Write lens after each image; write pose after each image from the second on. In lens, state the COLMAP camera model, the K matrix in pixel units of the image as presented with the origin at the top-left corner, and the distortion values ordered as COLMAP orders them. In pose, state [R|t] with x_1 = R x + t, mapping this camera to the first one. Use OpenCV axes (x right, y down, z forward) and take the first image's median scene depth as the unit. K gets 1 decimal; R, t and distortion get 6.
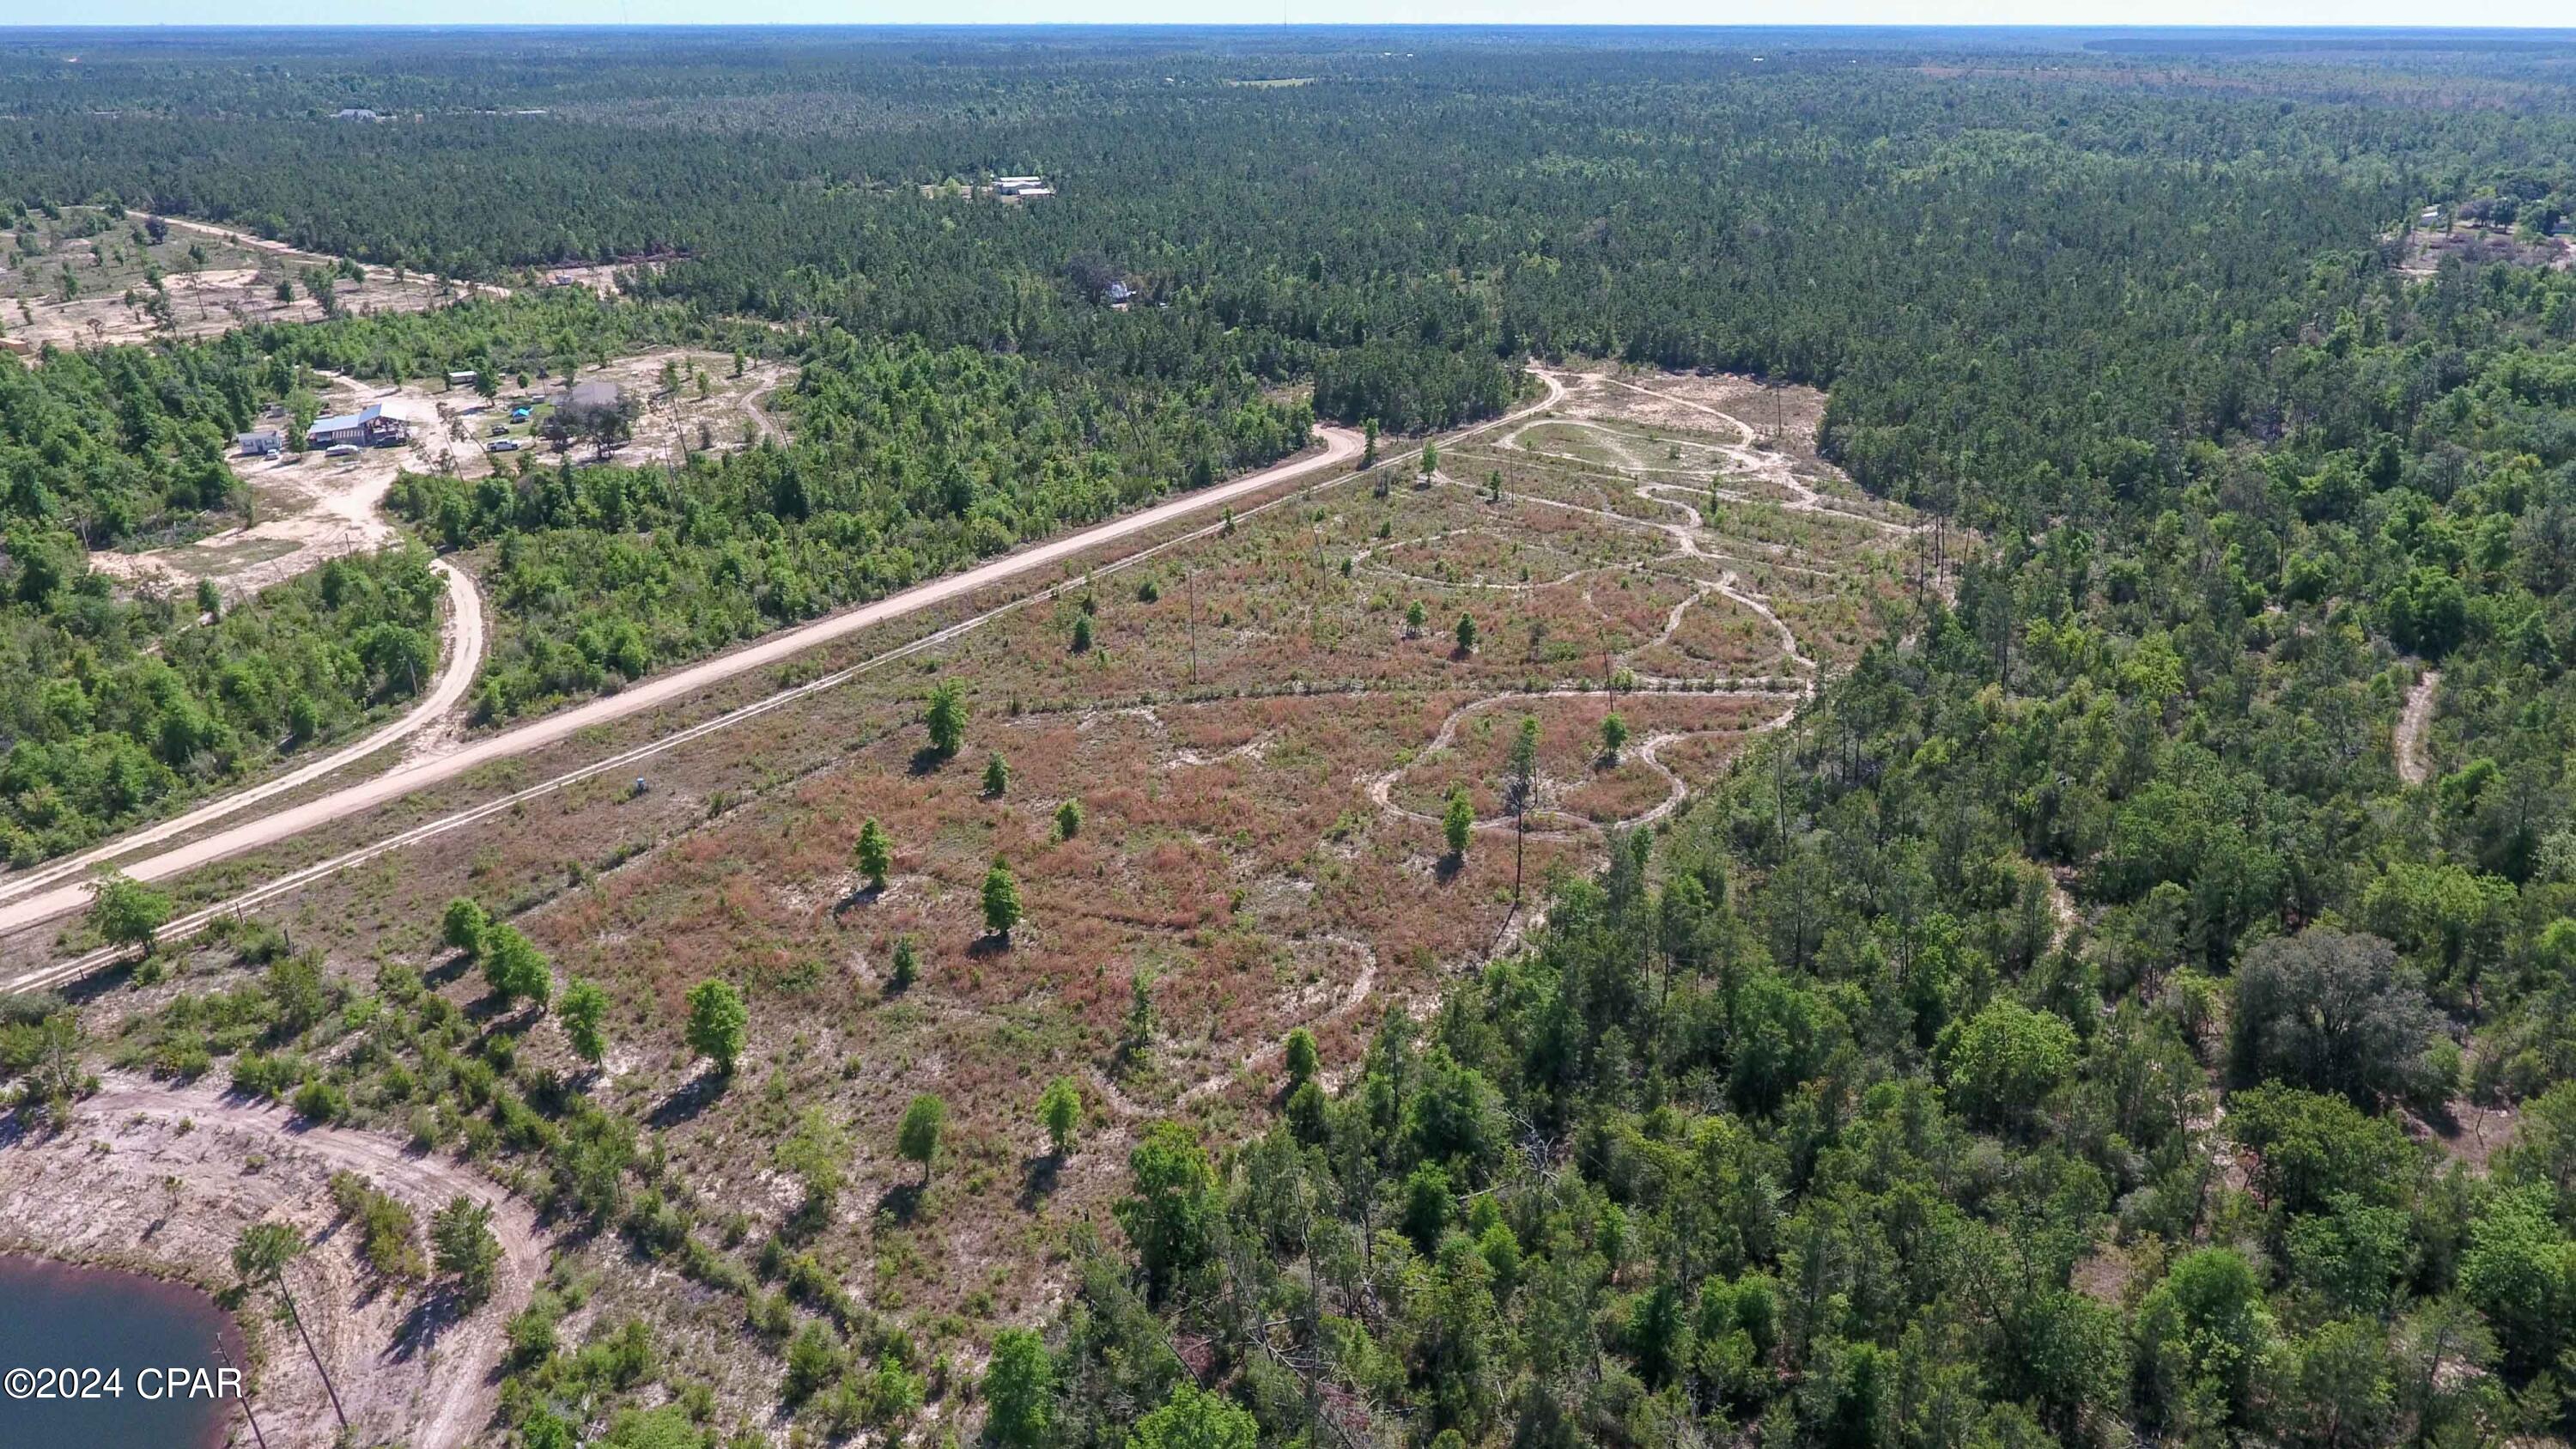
lens RADIAL K [[1488.1, 0, 1288.0], [0, 1488.1, 724.5], [0, 0, 1]] dist [0.003083, 0.000034]
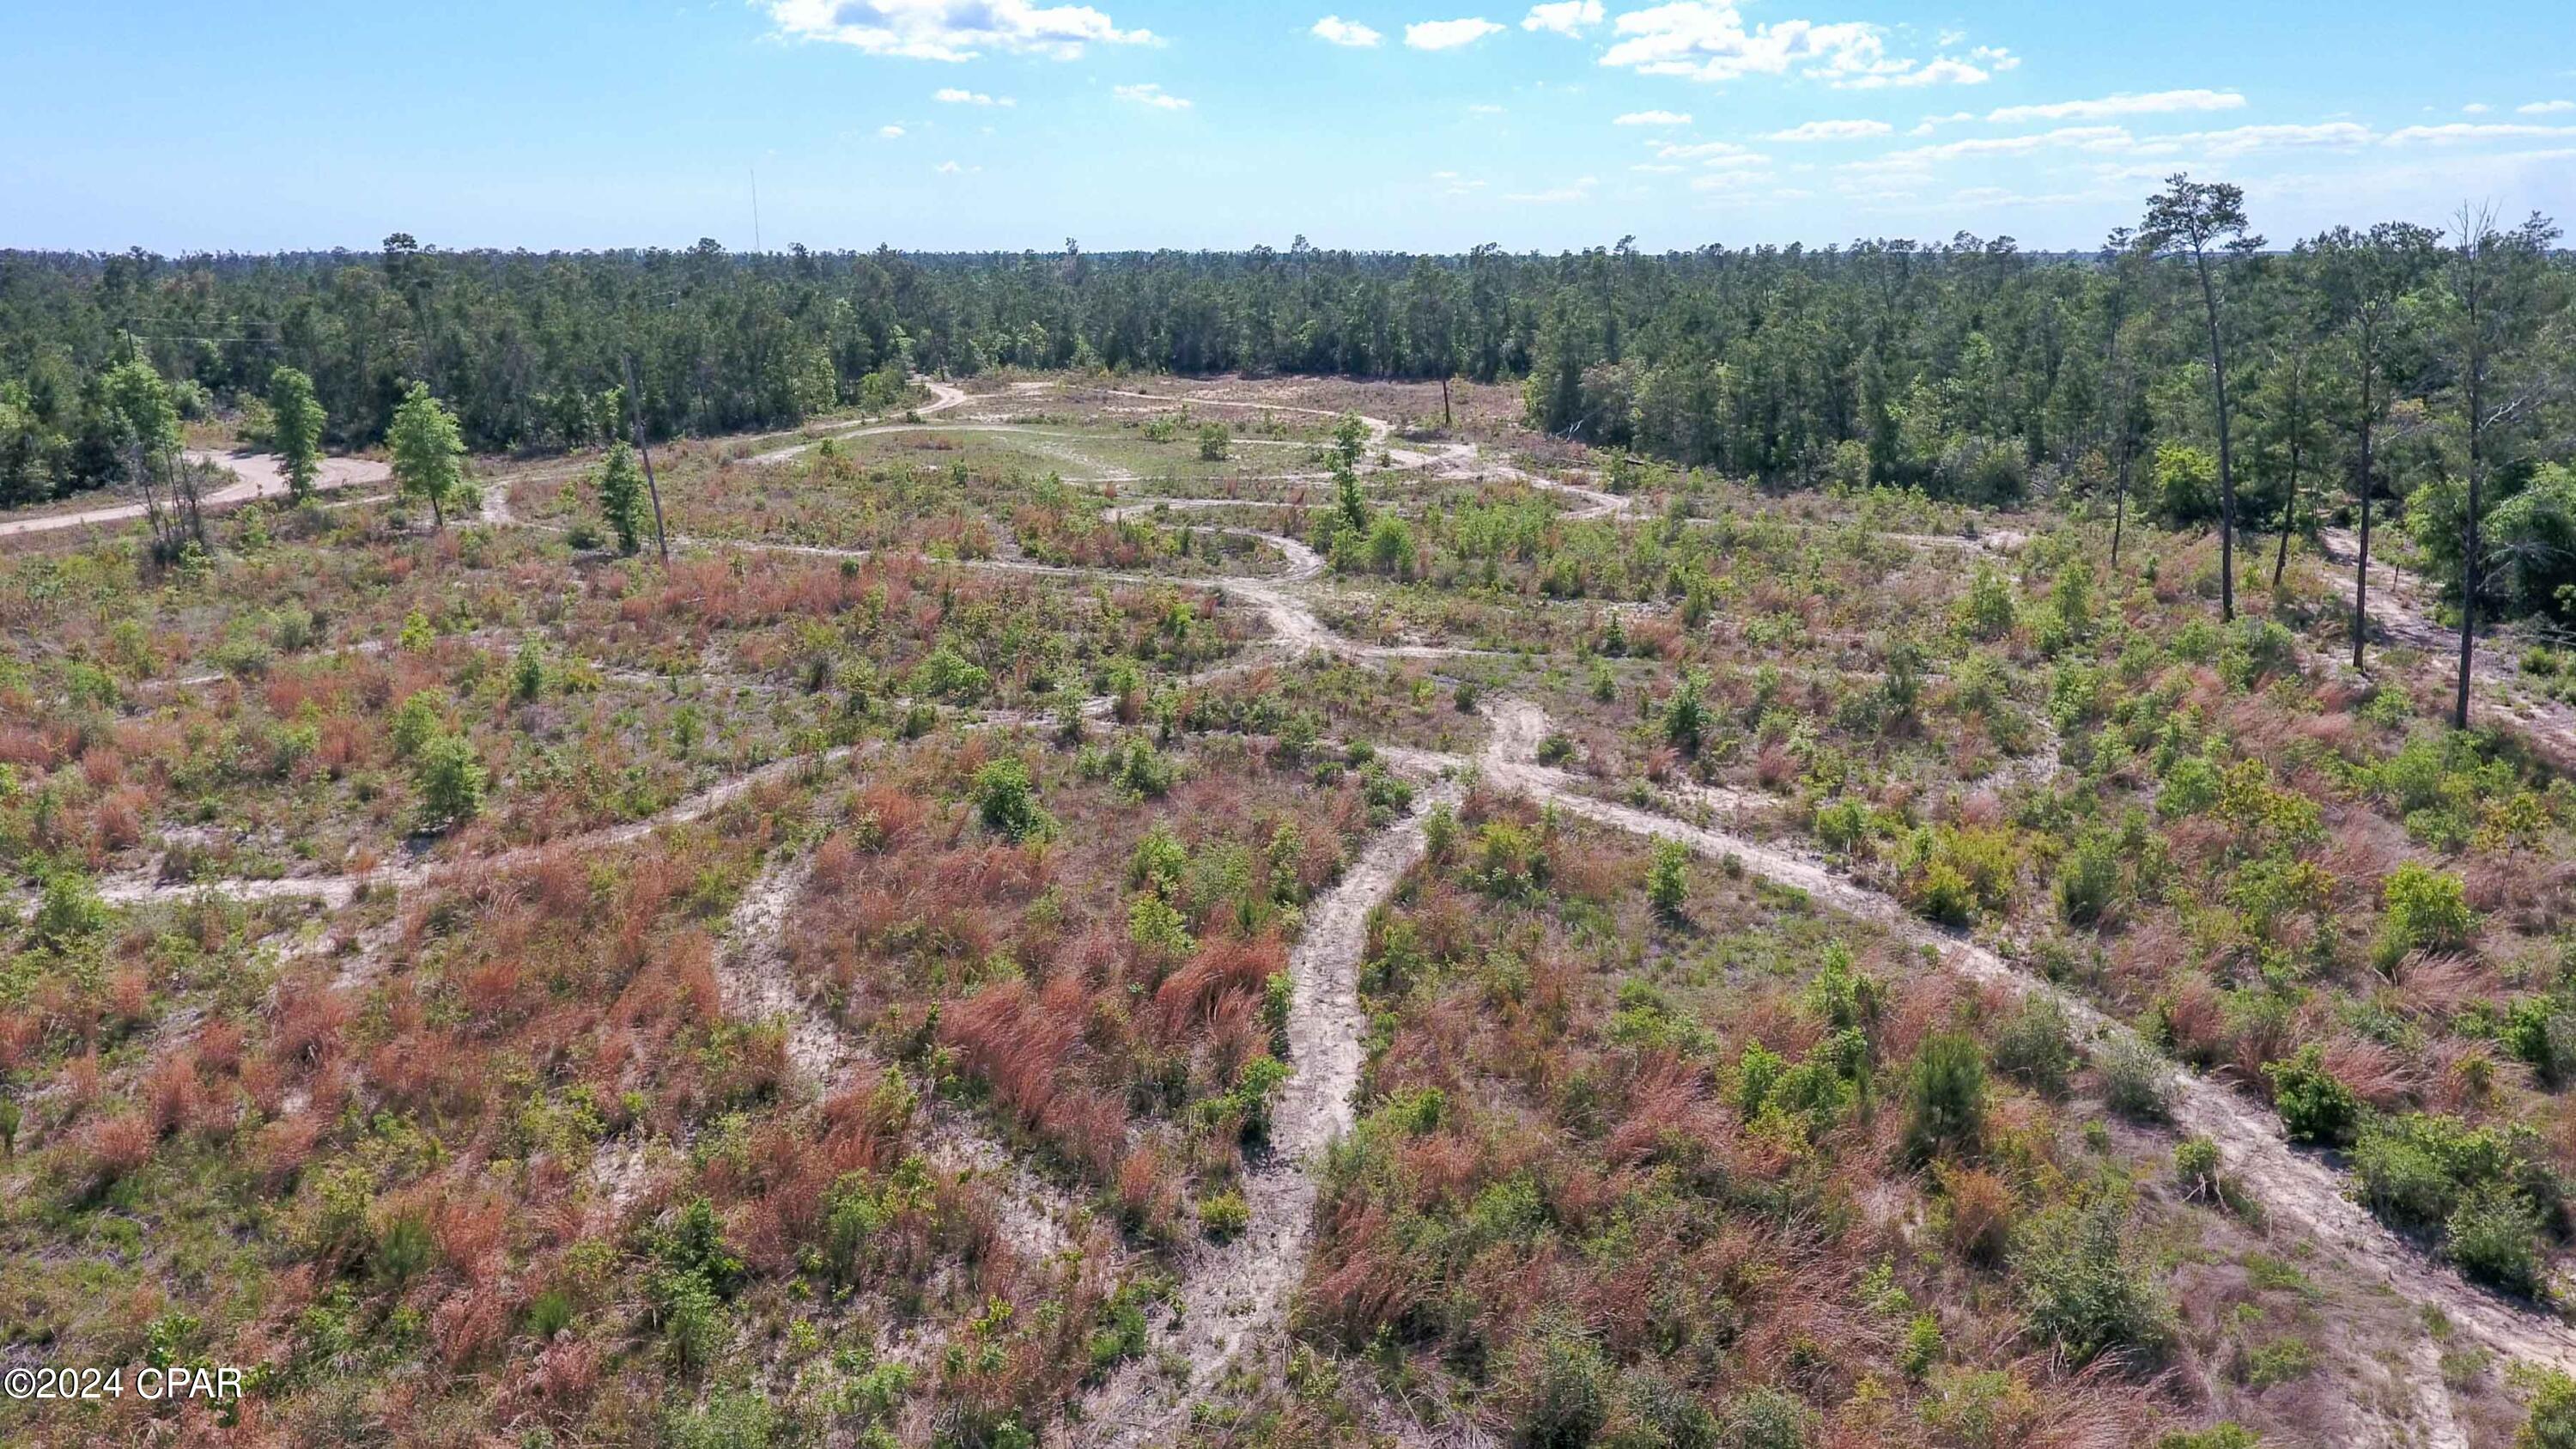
lens RADIAL K [[1488.1, 0, 1288.0], [0, 1488.1, 724.5], [0, 0, 1]] dist [0.003083, 0.000034]
pose [[0.954857, -0.080044, 0.286078, 0.185952], [0.123312, 0.982927, -0.136563, -0.067195], [-0.270262, 0.165674, 0.948425, 0.733678]]
